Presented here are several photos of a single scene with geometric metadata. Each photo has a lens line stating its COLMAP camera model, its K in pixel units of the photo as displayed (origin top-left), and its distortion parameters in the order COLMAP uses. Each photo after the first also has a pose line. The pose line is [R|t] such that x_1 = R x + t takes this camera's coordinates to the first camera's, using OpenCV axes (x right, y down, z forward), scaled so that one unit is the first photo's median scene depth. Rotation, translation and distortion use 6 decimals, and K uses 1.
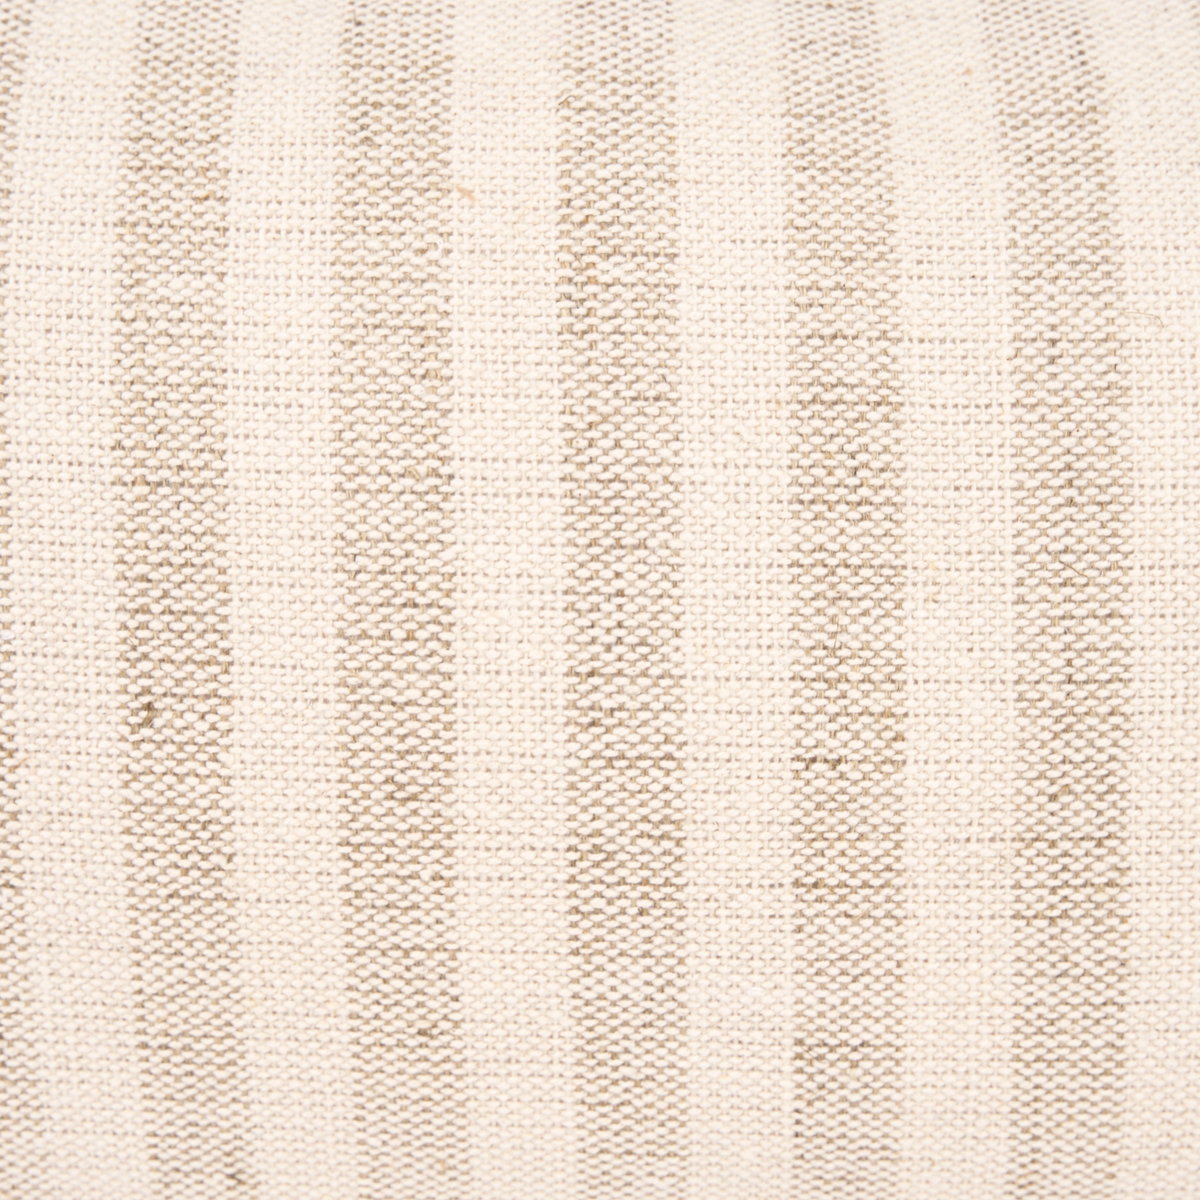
lens RADIAL K [[2989.7, 0, 604.6], [0, 2989.7, 597.6], [0, 0, 1]] dist [-0.008646, 0.000000]
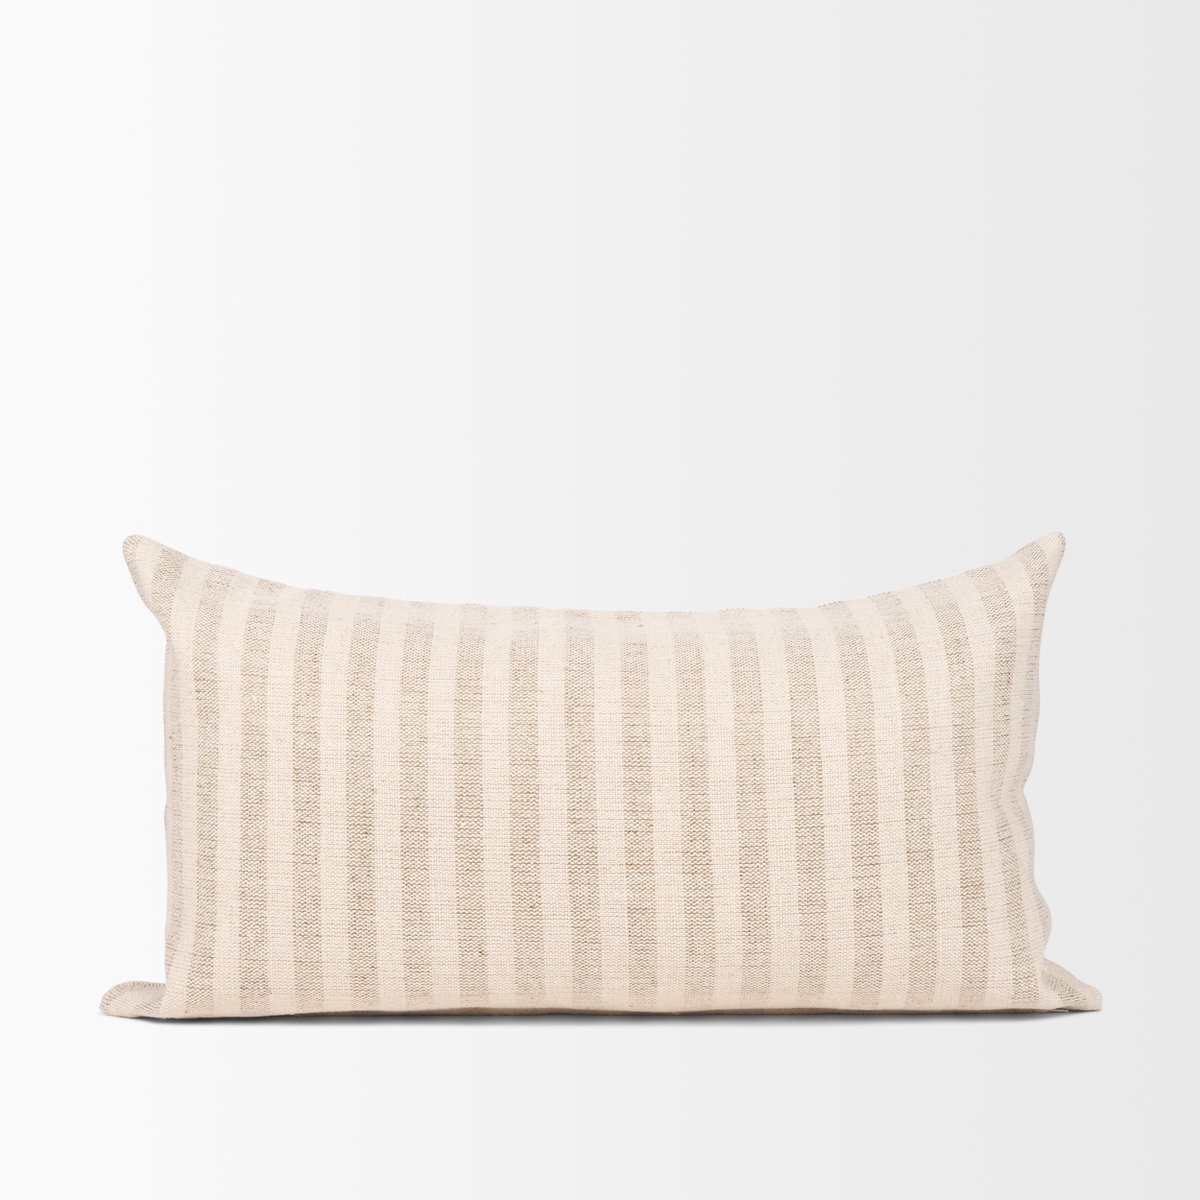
lens RADIAL K [[2989.7, 0, 599.9], [0, 2989.7, 598.0], [0, 0, 1]] dist [-0.008646, 0.000000]
pose [[0.999541, -0.014078, -0.026811, 0.139902], [0.008265, 0.978575, -0.205725, 0.562823], [0.029133, 0.205409, 0.978242, -2.920492]]
